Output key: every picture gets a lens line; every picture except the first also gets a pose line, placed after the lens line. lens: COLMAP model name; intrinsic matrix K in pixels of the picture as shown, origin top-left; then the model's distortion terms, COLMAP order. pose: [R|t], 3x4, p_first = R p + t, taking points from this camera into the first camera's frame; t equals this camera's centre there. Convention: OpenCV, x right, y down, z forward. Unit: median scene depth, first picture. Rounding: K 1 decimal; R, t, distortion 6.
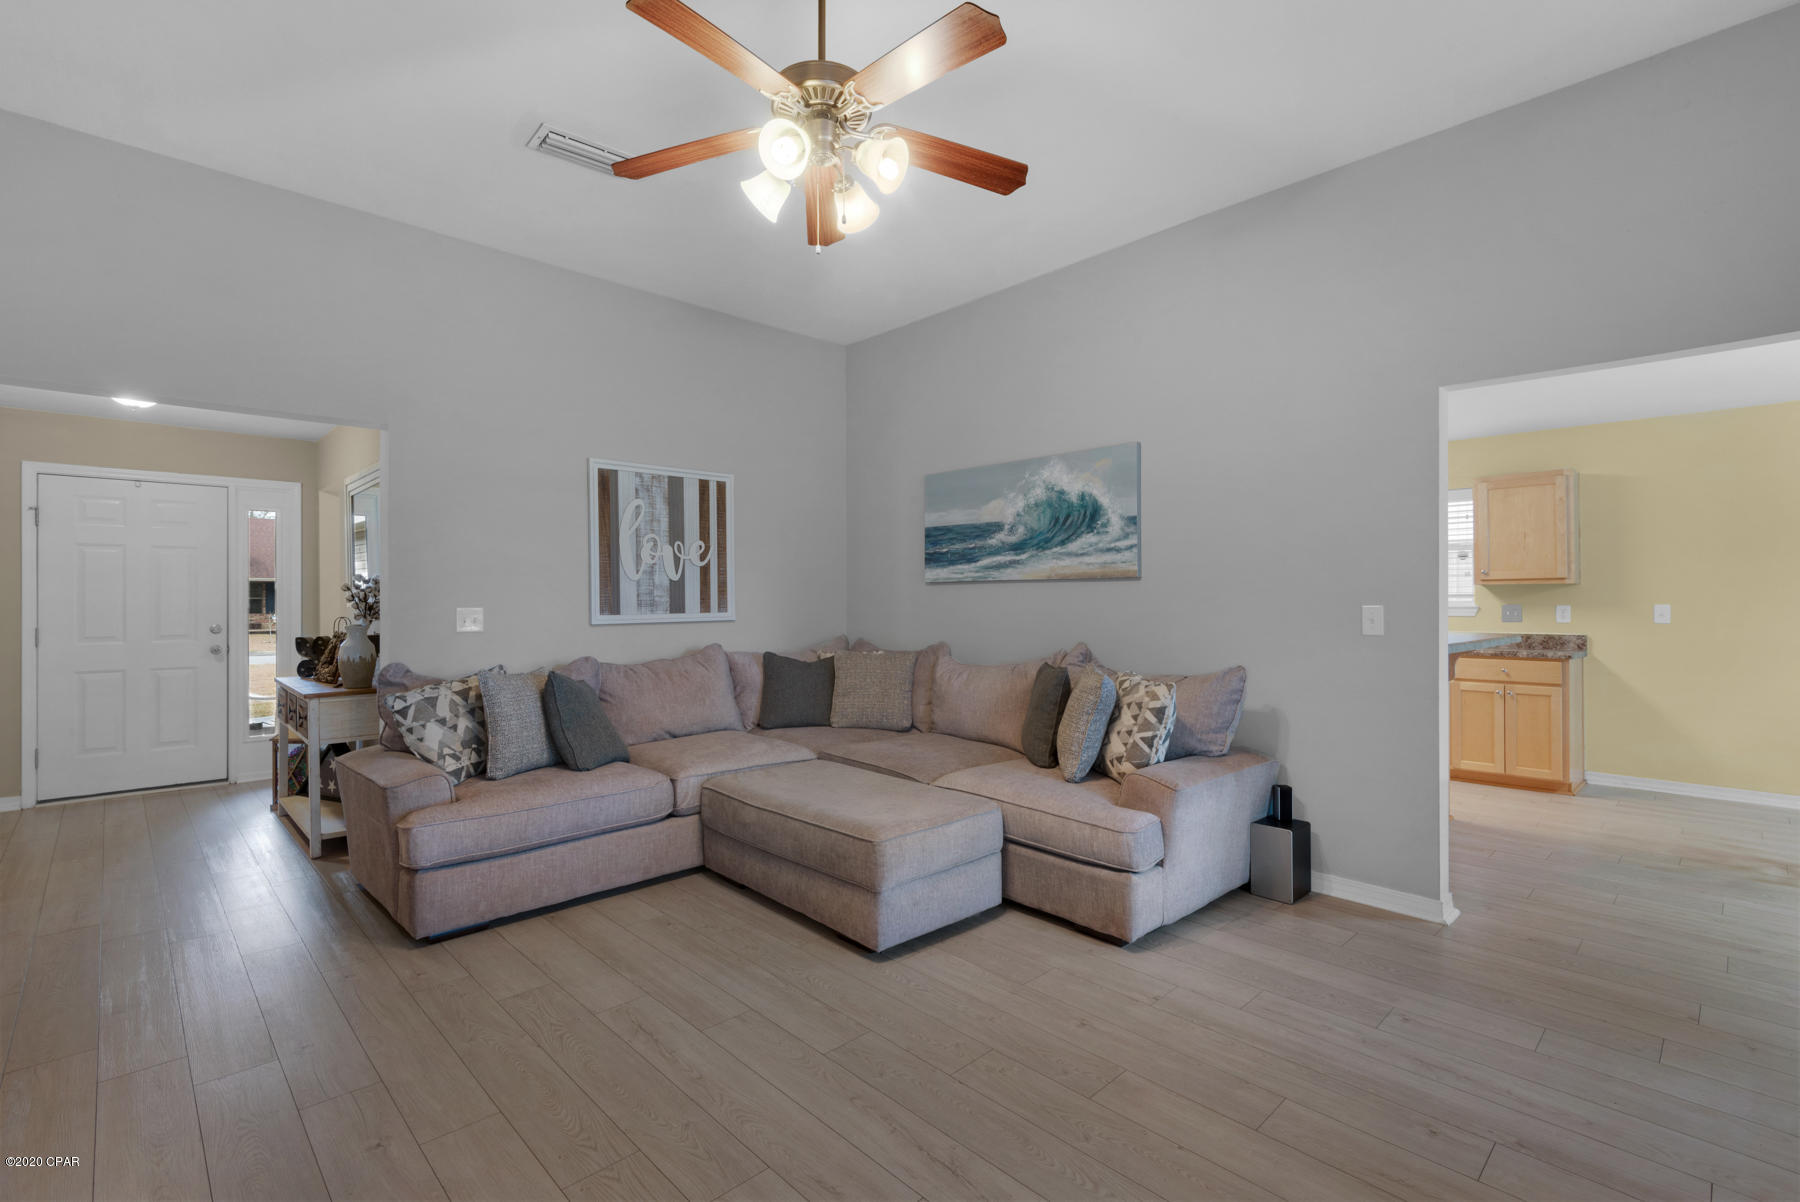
lens RADIAL K [[825.4, 0, 929.7], [0, 825.4, 596.6], [0, 0, 1]] dist [0.015632, -0.000765]
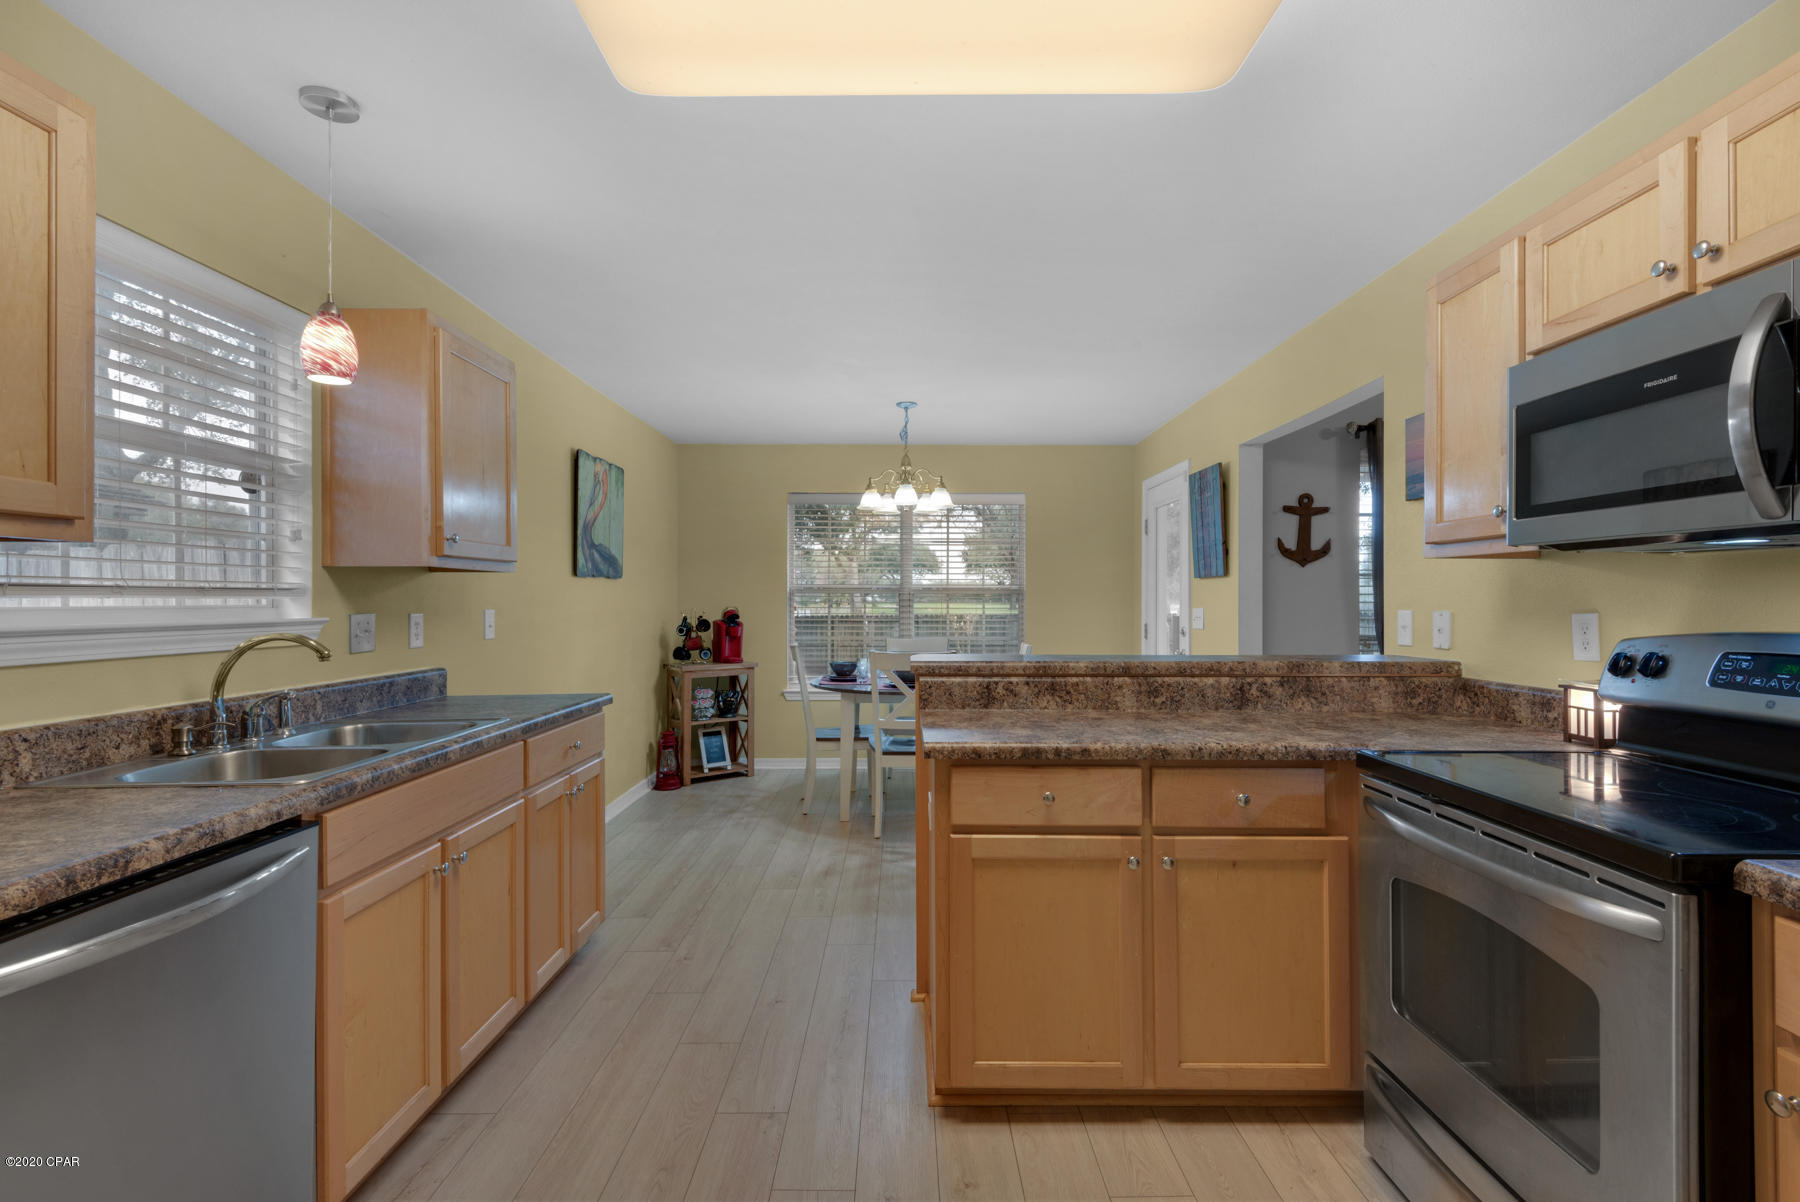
lens RADIAL K [[814.3, 0, 904.1], [0, 814.3, 596.1], [0, 0, 1]] dist [0.040934, -0.000307]
pose [[-0.702545, 0.006734, 0.711607, 0.200054], [0.000245, 0.999957, -0.009221, 0.005031], [-0.711639, -0.006304, -0.702517, 1.174914]]
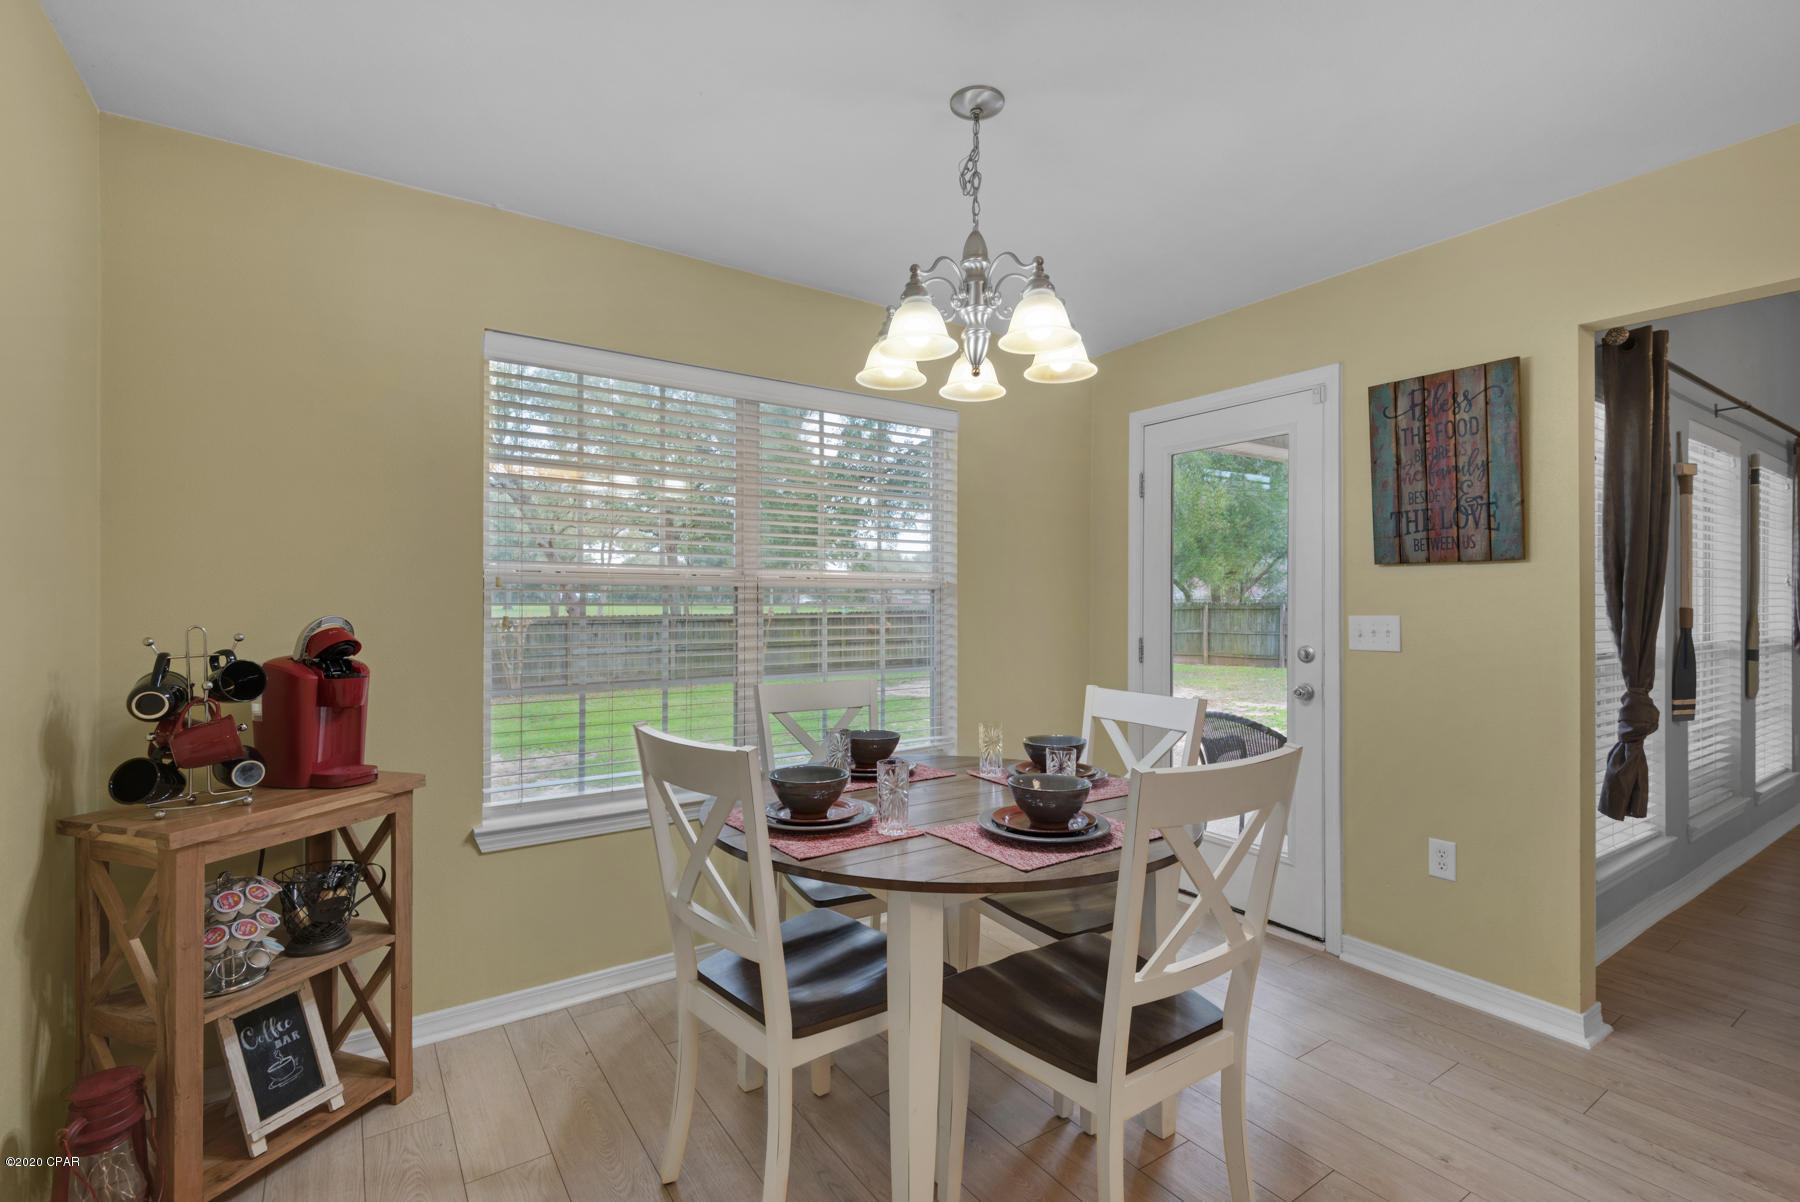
lens RADIAL K [[818.8, 0, 904.3], [0, 818.8, 610.3], [0, 0, 1]] dist [0.010339, -0.001023]
pose [[-0.983126, 0.001276, 0.182923, 0.790606], [0.002409, 0.999979, 0.005973, 0.002730], [-0.182912, 0.006313, -0.983109, 0.904032]]
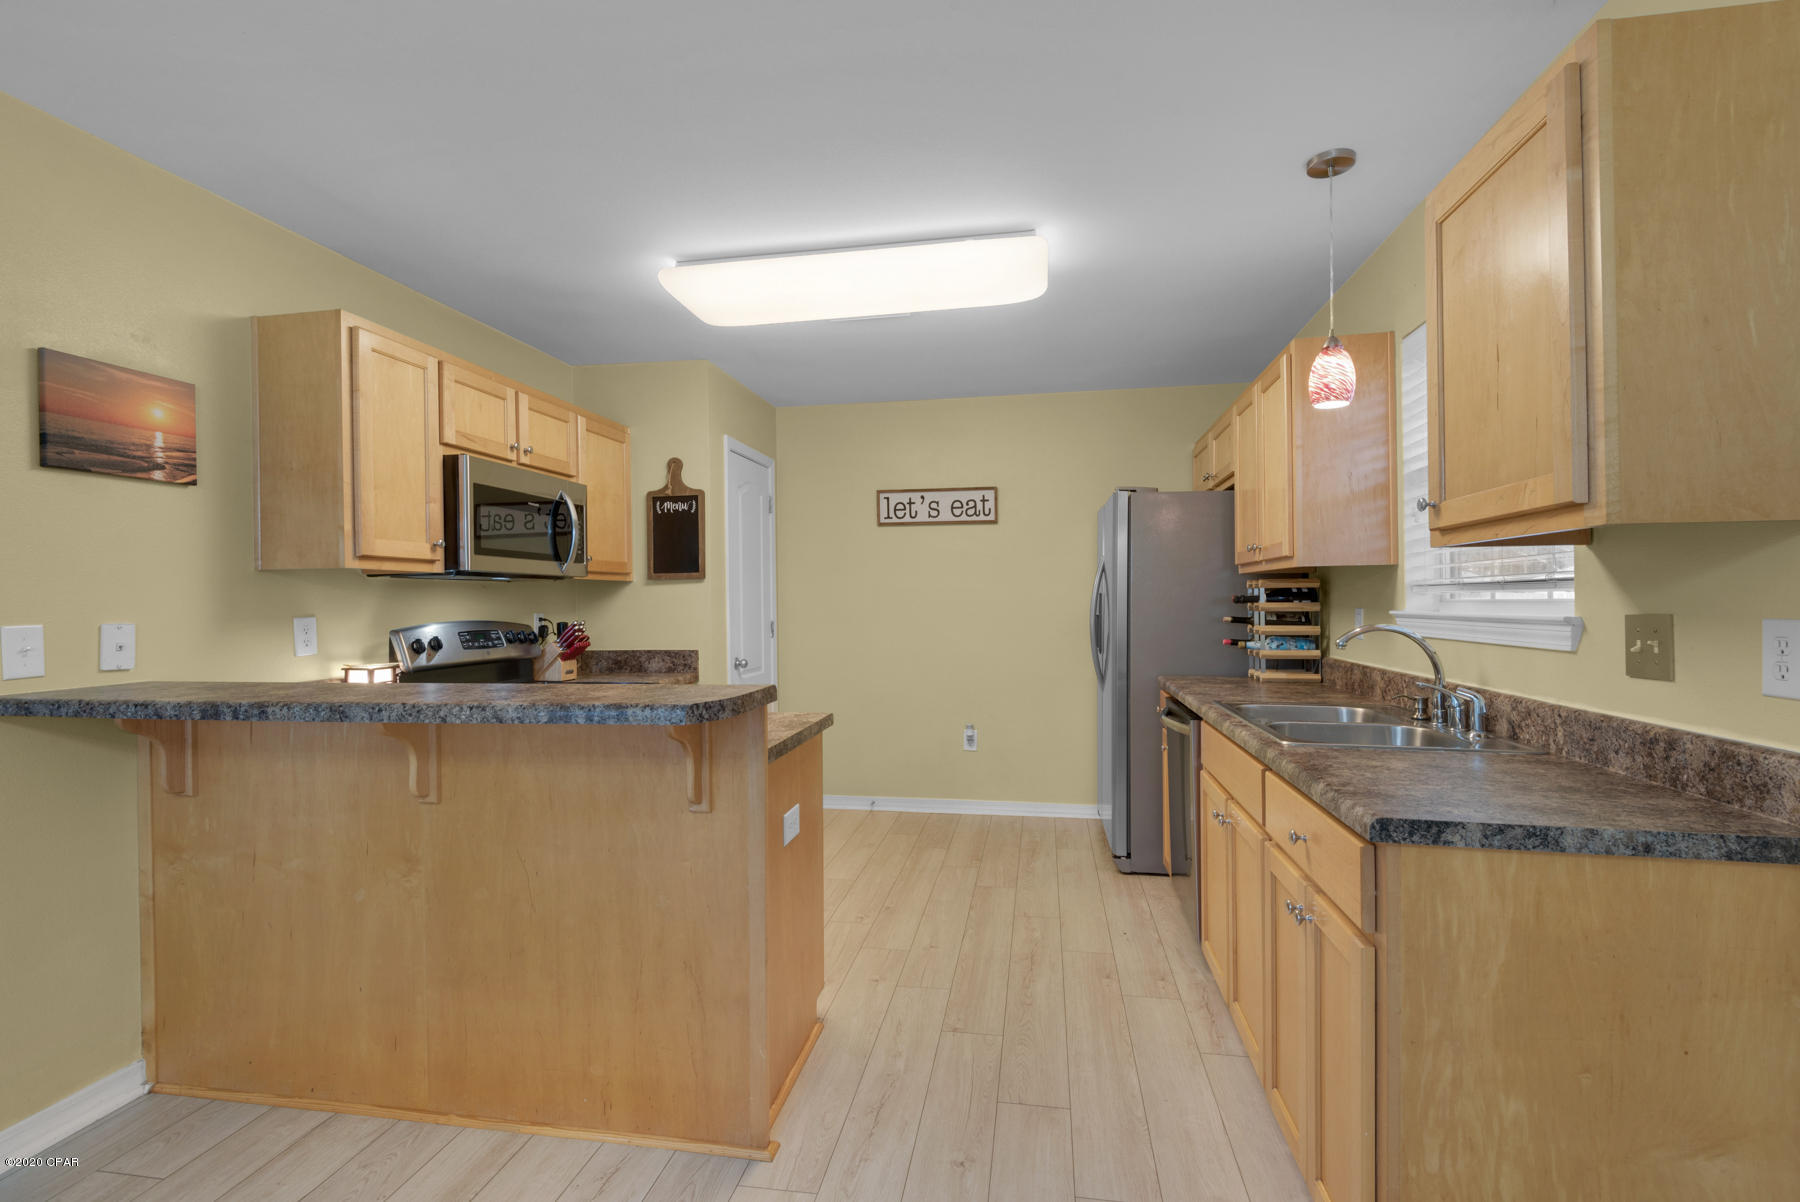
lens RADIAL K [[846.9, 0, 900.0], [0, 846.9, 601.0], [0, 0, 1]] dist [0.001205, -0.000198]
pose [[0.571187, -0.004824, -0.820806, 0.835609], [0.012497, 0.999918, 0.002820, 0.002319], [0.820725, -0.011869, 0.571200, 0.694832]]
